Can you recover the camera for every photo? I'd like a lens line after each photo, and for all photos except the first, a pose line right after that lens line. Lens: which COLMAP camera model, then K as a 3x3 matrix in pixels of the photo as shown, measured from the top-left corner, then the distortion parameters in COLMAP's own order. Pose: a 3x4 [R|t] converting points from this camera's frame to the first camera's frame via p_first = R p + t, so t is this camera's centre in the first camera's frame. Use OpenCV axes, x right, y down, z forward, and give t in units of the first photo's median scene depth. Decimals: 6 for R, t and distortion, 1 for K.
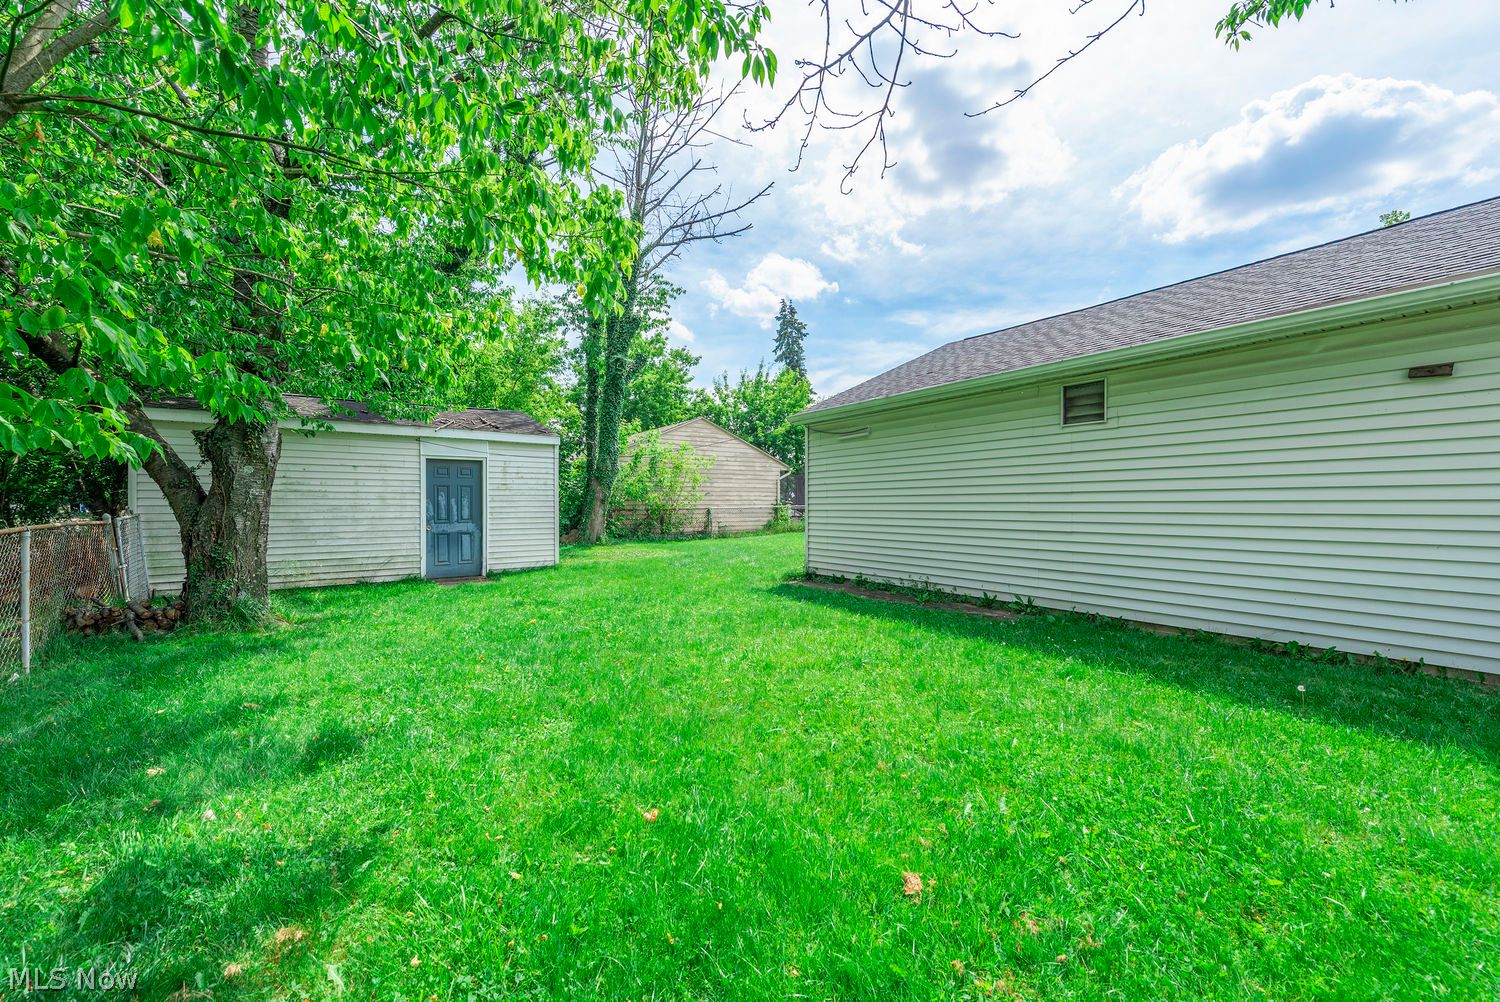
lens RADIAL K [[594.5, 0, 749.5], [0, 594.5, 504.7], [0, 0, 1]] dist [0.014291, 0.000083]
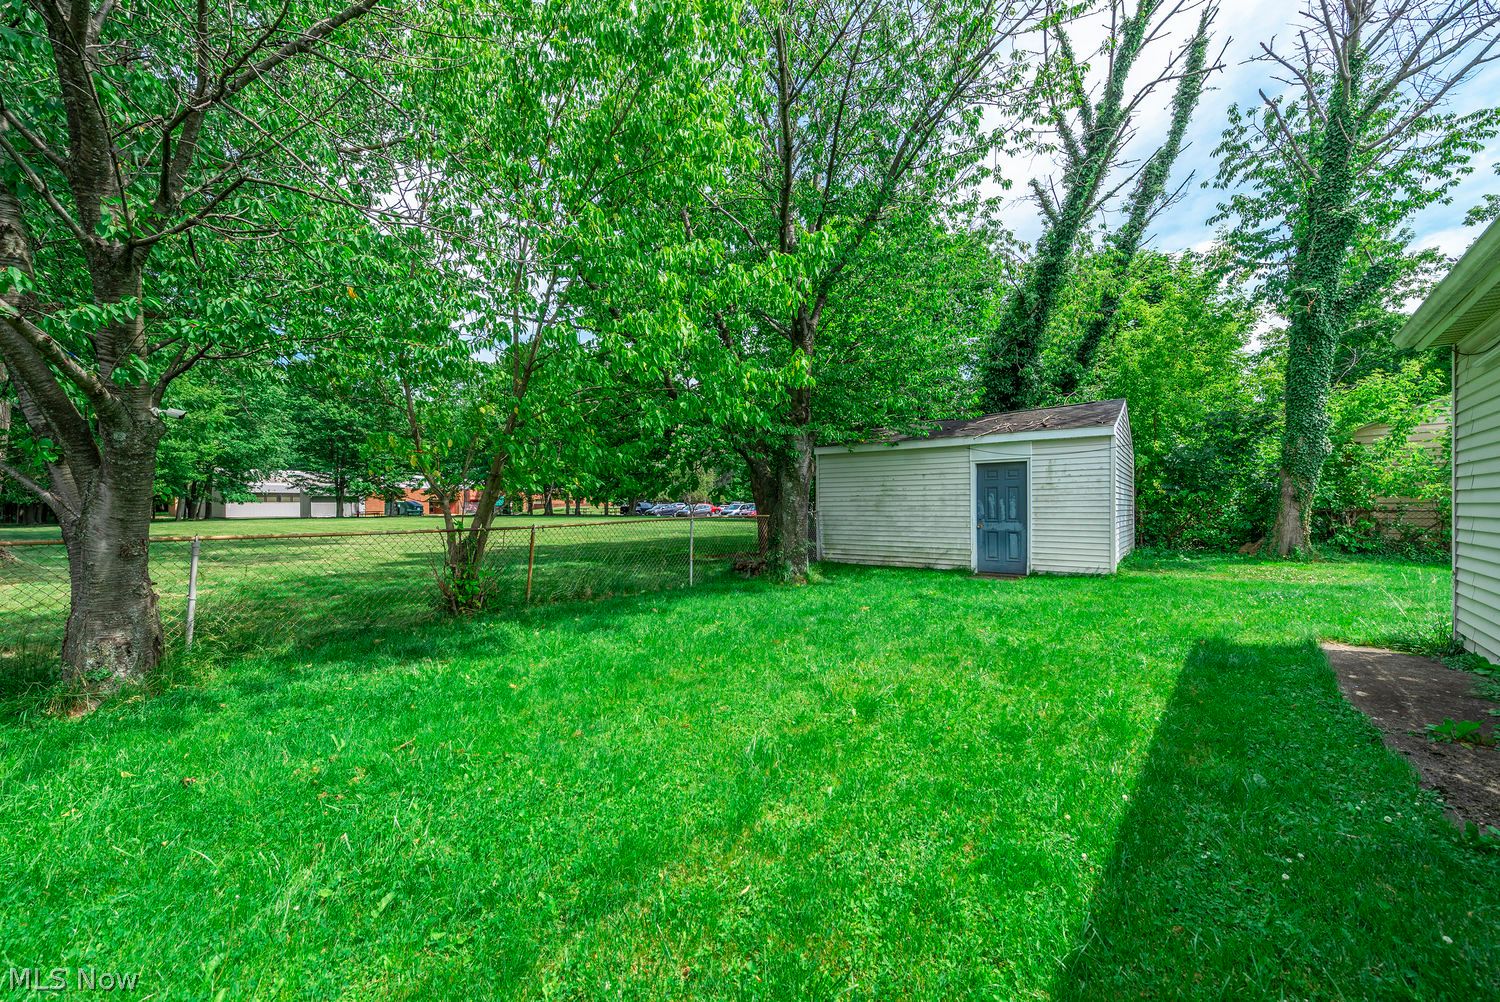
lens RADIAL K [[594.5, 0, 748.8], [0, 594.5, 502.7], [0, 0, 1]] dist [0.014291, 0.000083]
pose [[0.273767, -0.005061, -0.961783, 0.402355], [0.006303, 0.999974, -0.003468, -0.003047], [0.961775, -0.005113, 0.273792, 0.275694]]
